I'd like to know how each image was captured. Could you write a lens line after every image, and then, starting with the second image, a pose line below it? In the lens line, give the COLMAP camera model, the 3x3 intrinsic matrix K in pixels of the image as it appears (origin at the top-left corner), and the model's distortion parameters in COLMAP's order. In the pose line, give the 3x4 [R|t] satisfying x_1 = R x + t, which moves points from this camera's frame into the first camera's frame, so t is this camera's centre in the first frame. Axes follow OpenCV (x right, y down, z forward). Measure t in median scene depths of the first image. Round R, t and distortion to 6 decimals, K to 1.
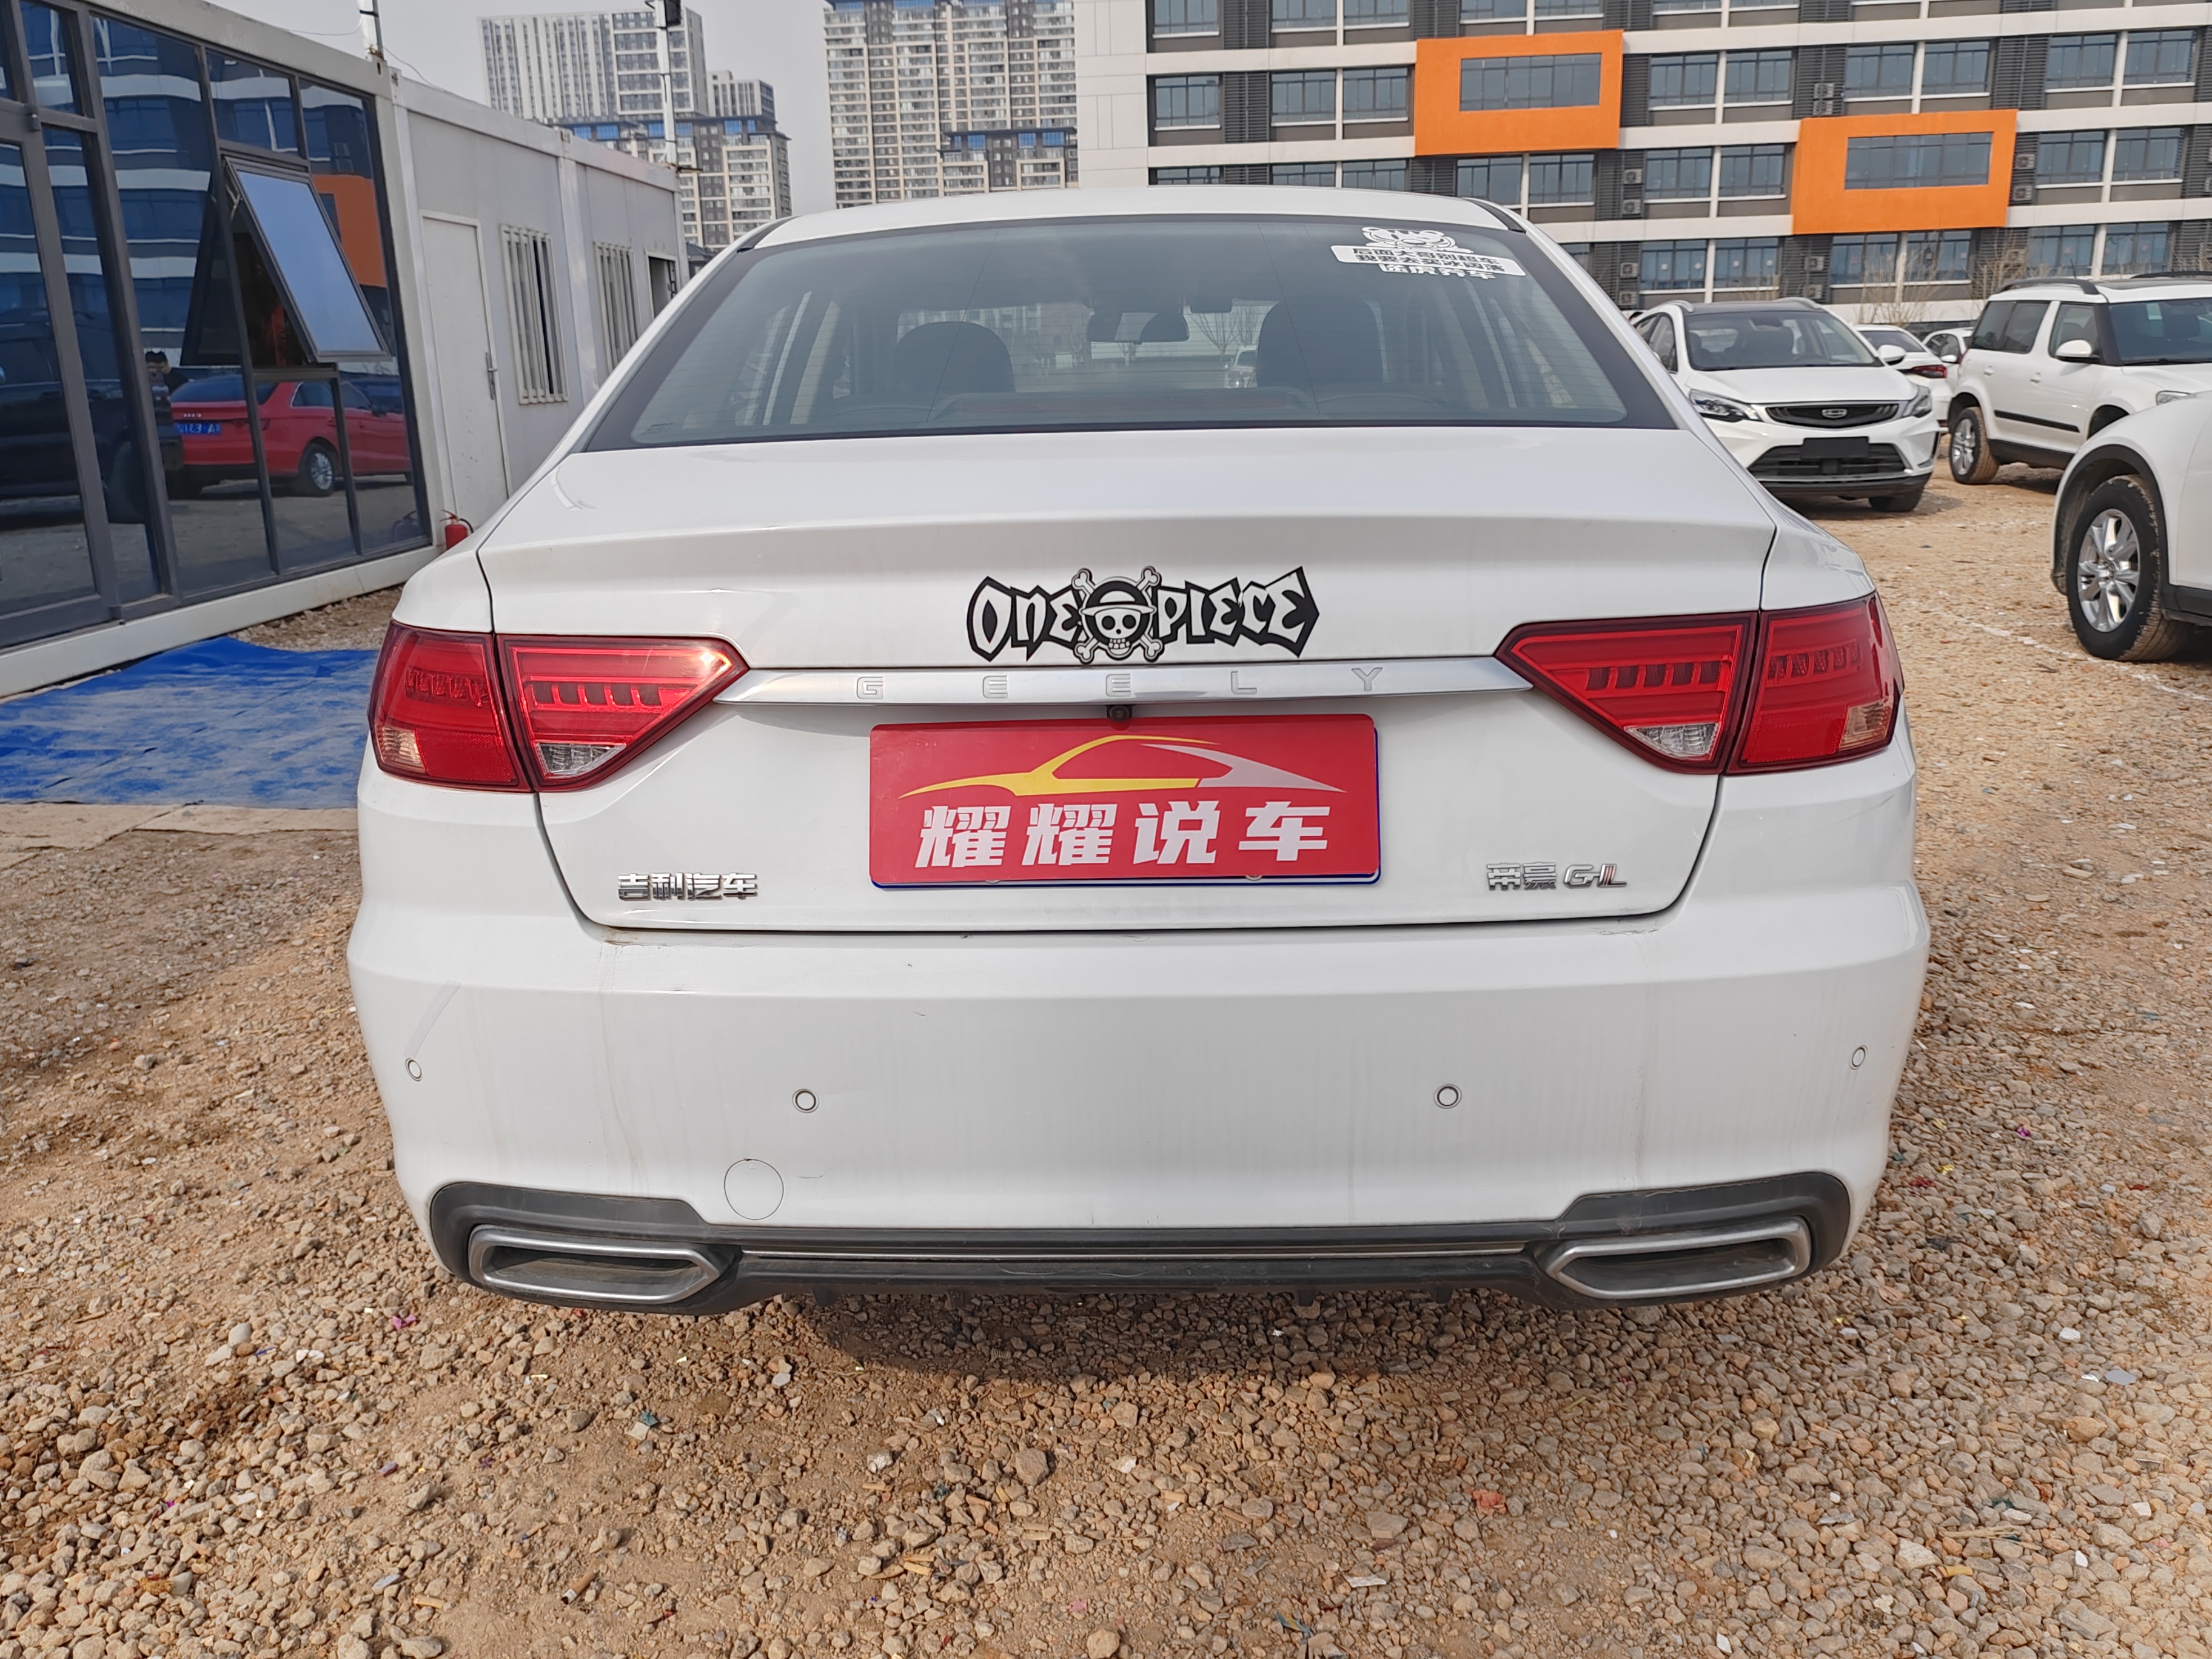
lens RADIAL K [[1818.0, 0, 1106.0], [0, 1818.0, 829.5], [0, 0, 1]] dist [0.011249, 0.014419]
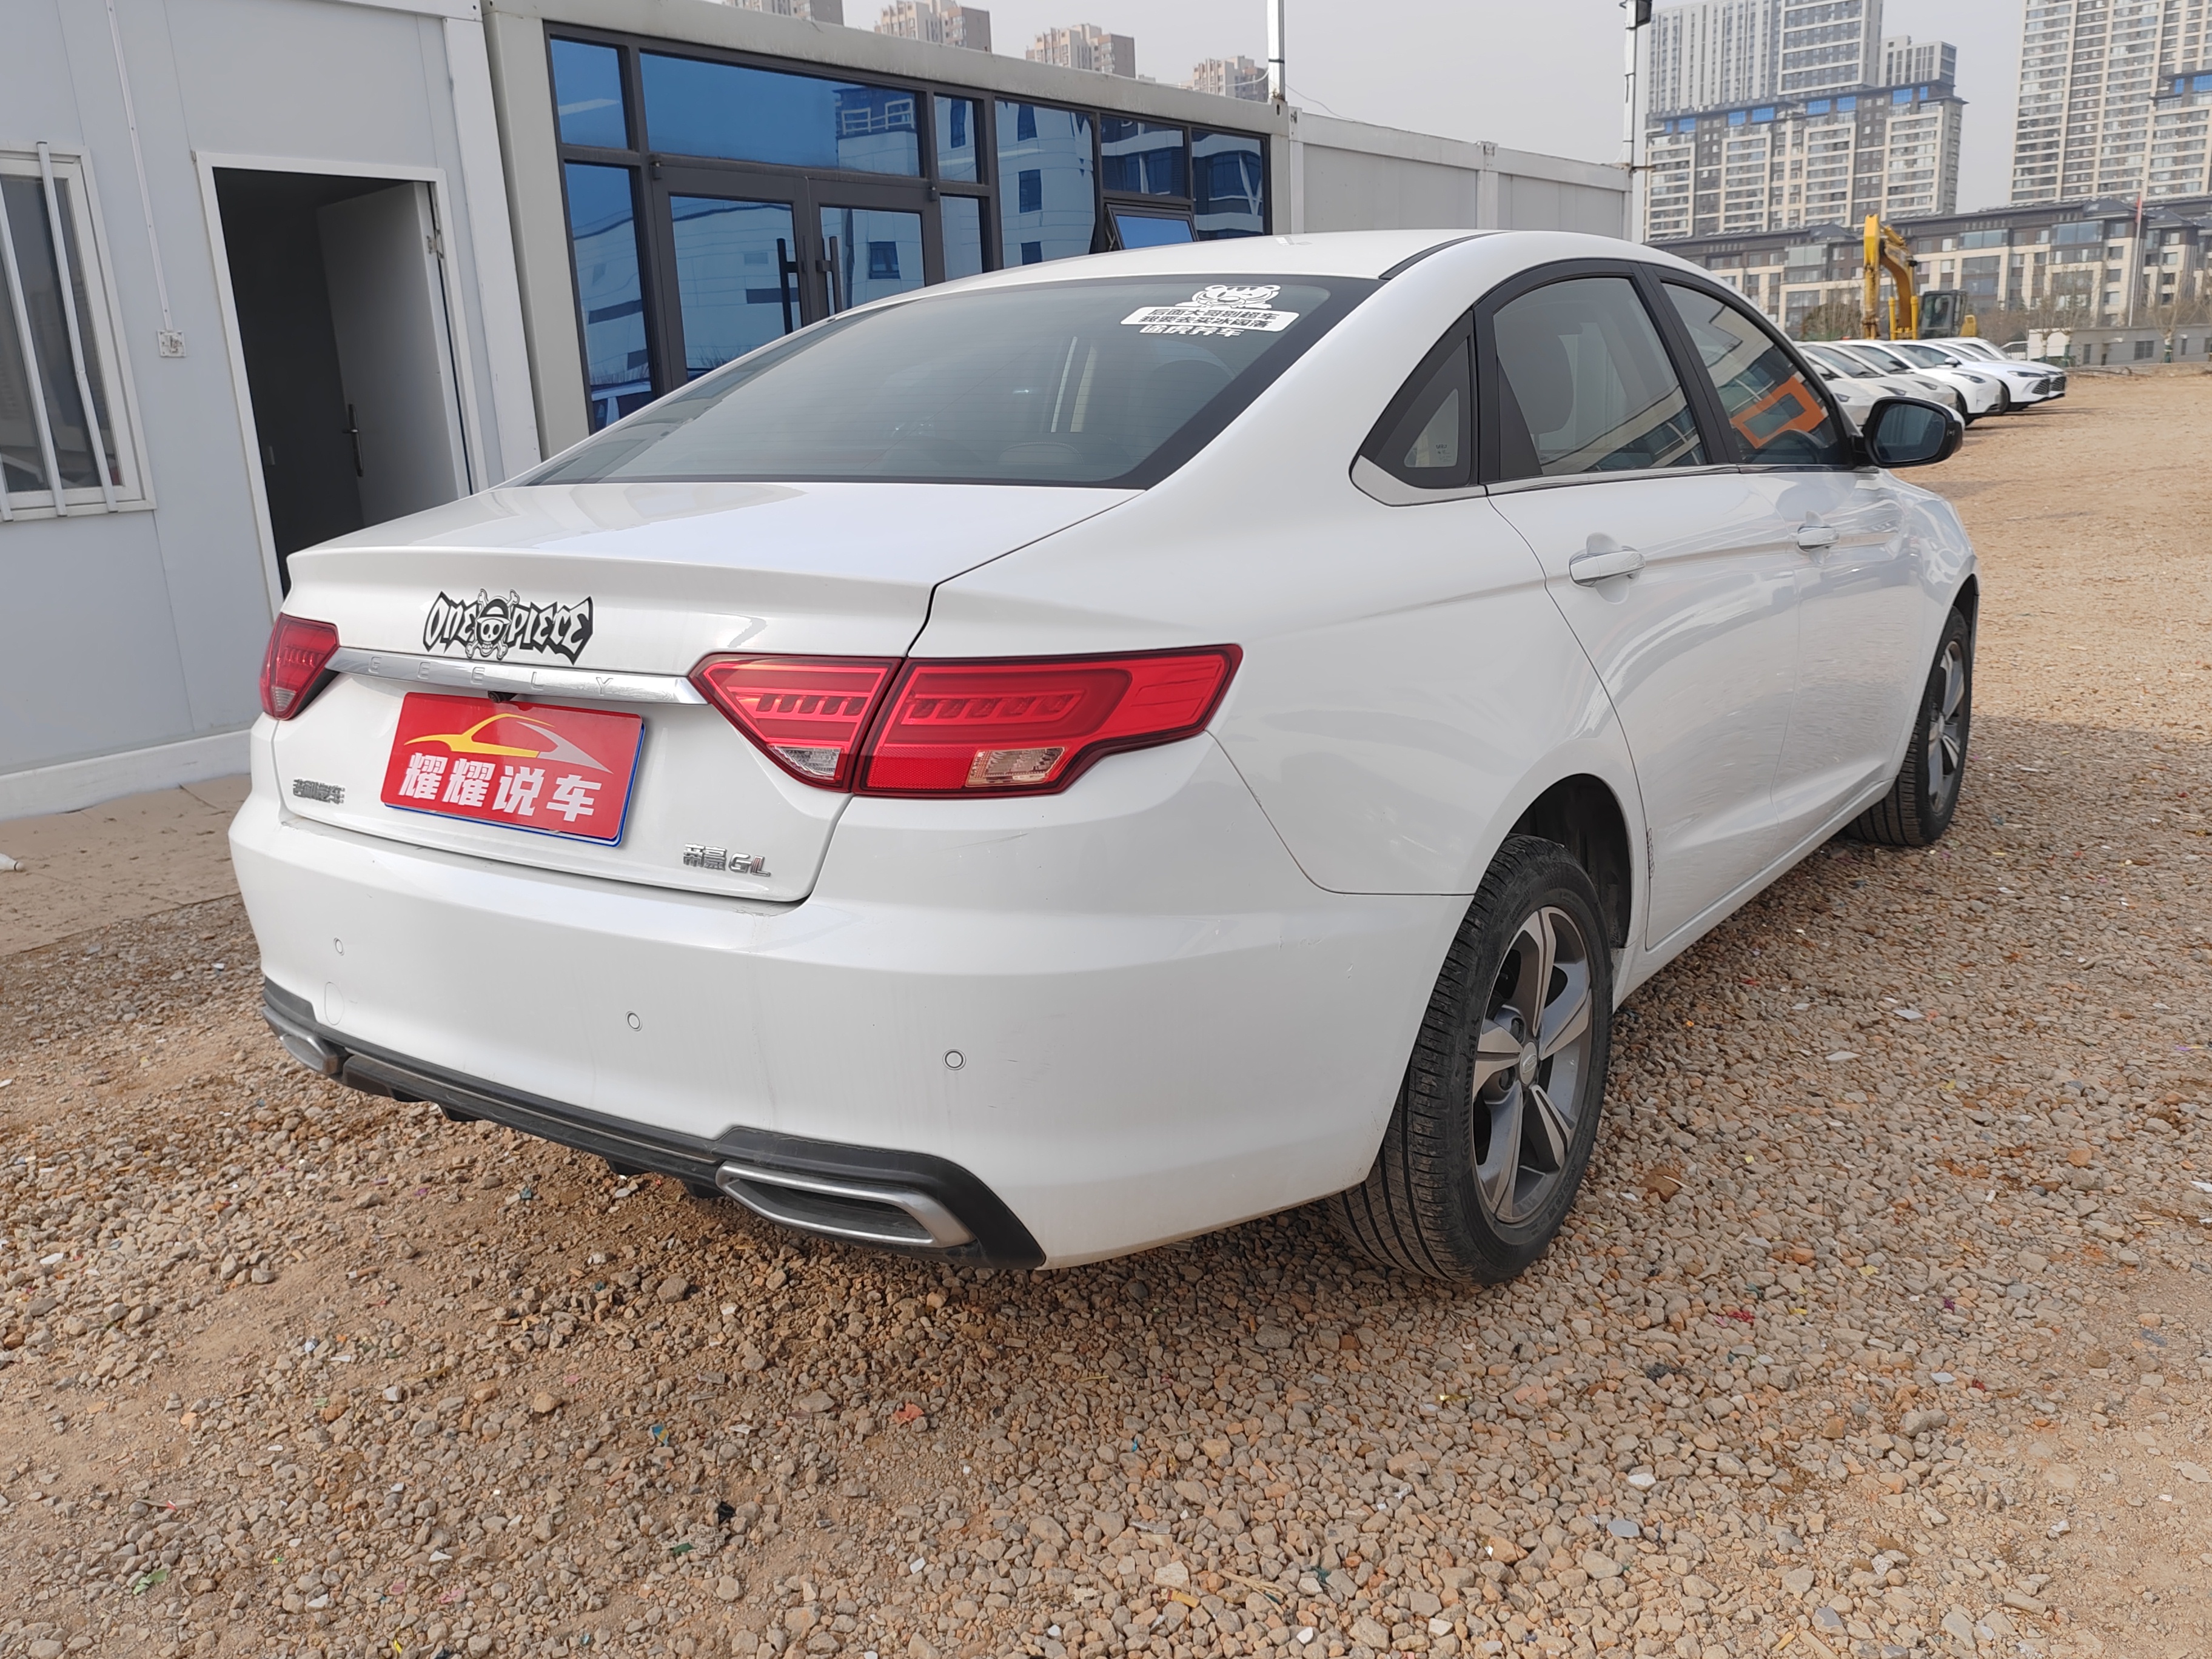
lens RADIAL K [[1818.0, 0, 1106.0], [0, 1818.0, 829.5], [0, 0, 1]] dist [0.011249, 0.014419]
pose [[0.831628, 0.123381, -0.541454, 0.513917], [-0.120481, 0.991870, 0.040968, -0.034853], [0.542106, 0.031165, 0.839732, 0.052689]]
